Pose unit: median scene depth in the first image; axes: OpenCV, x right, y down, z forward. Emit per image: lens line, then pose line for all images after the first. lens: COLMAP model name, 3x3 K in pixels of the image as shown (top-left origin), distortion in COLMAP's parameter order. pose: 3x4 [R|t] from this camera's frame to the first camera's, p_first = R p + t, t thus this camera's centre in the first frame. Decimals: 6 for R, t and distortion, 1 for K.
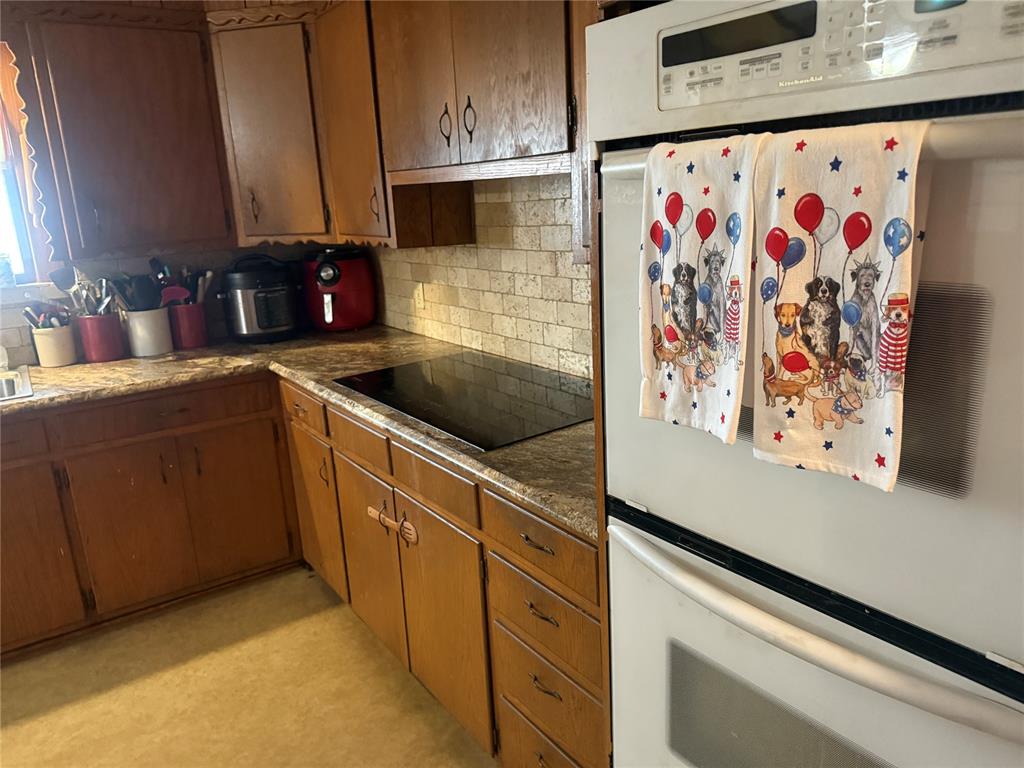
lens RADIAL K [[723.5, 0, 511.6], [0, 723.5, 389.6], [0, 0, 1]] dist [0.057564, -0.075445]
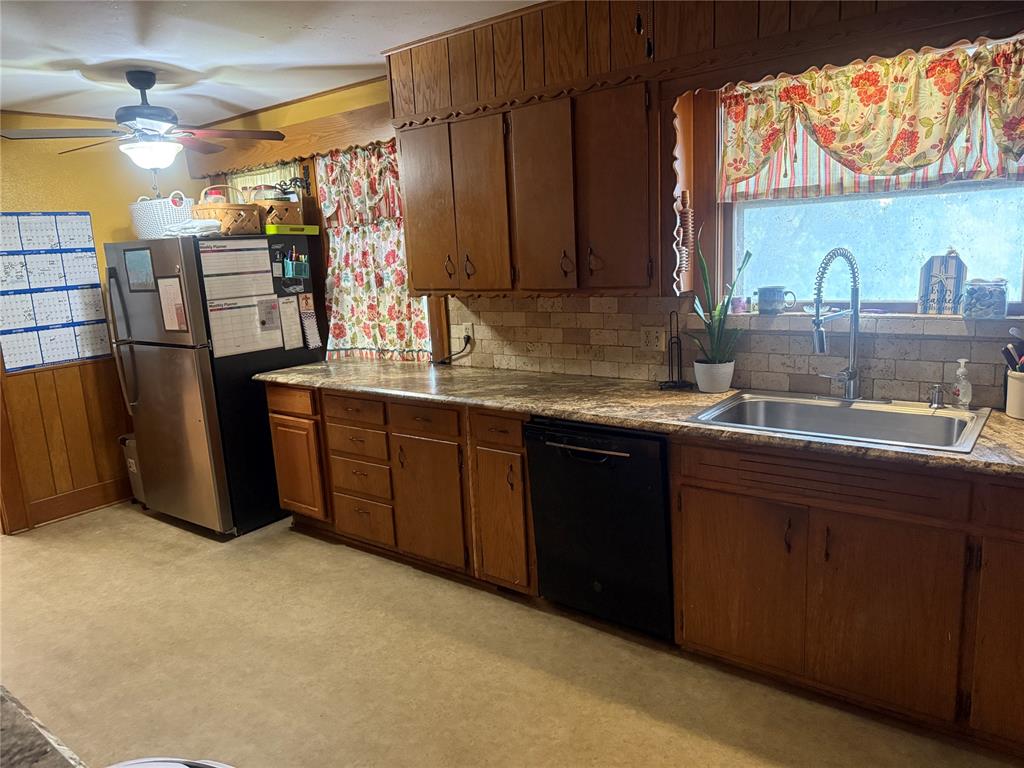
lens RADIAL K [[723.5, 0, 512.9], [0, 723.5, 385.6], [0, 0, 1]] dist [0.057564, -0.075445]
pose [[0.315142, 0.206179, -0.926378, -0.054485], [-0.209670, 0.967122, 0.143920, -0.077213], [0.925594, 0.148878, 0.348010, 0.204419]]
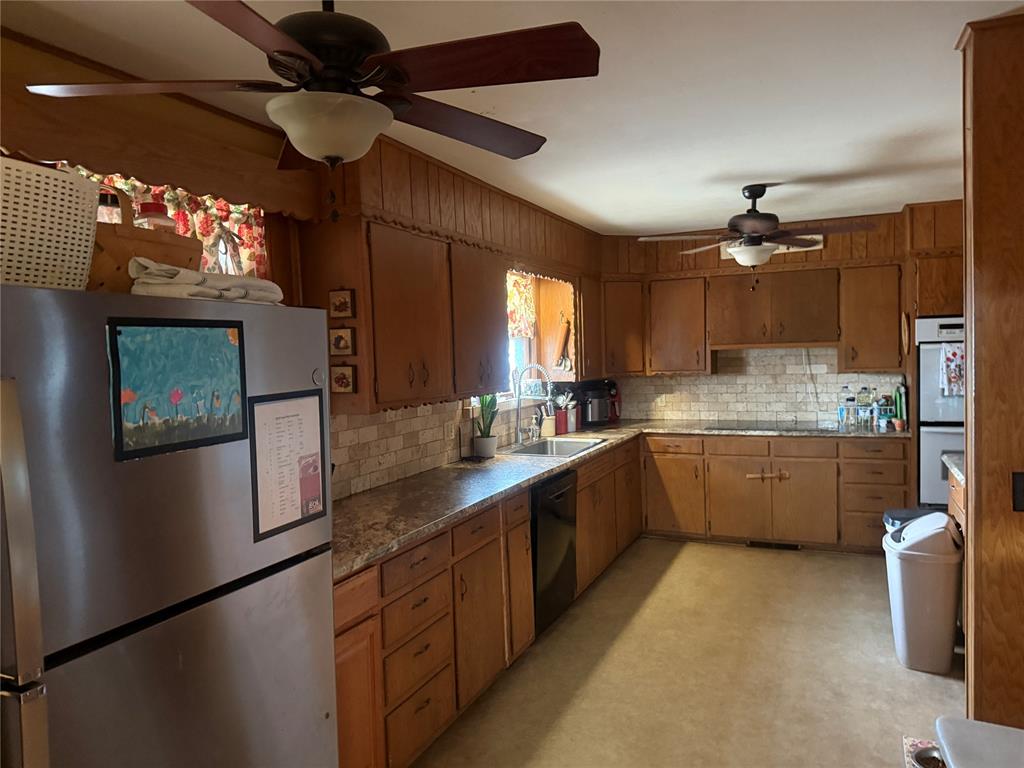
lens RADIAL K [[723.5, 0, 512.0], [0, 723.5, 377.9], [0, 0, 1]] dist [0.057564, -0.075445]
pose [[0.845894, 0.002082, 0.533347, -2.020969], [0.127768, 0.970084, -0.206428, 0.231781], [-0.517821, 0.242761, 0.820322, -0.641302]]
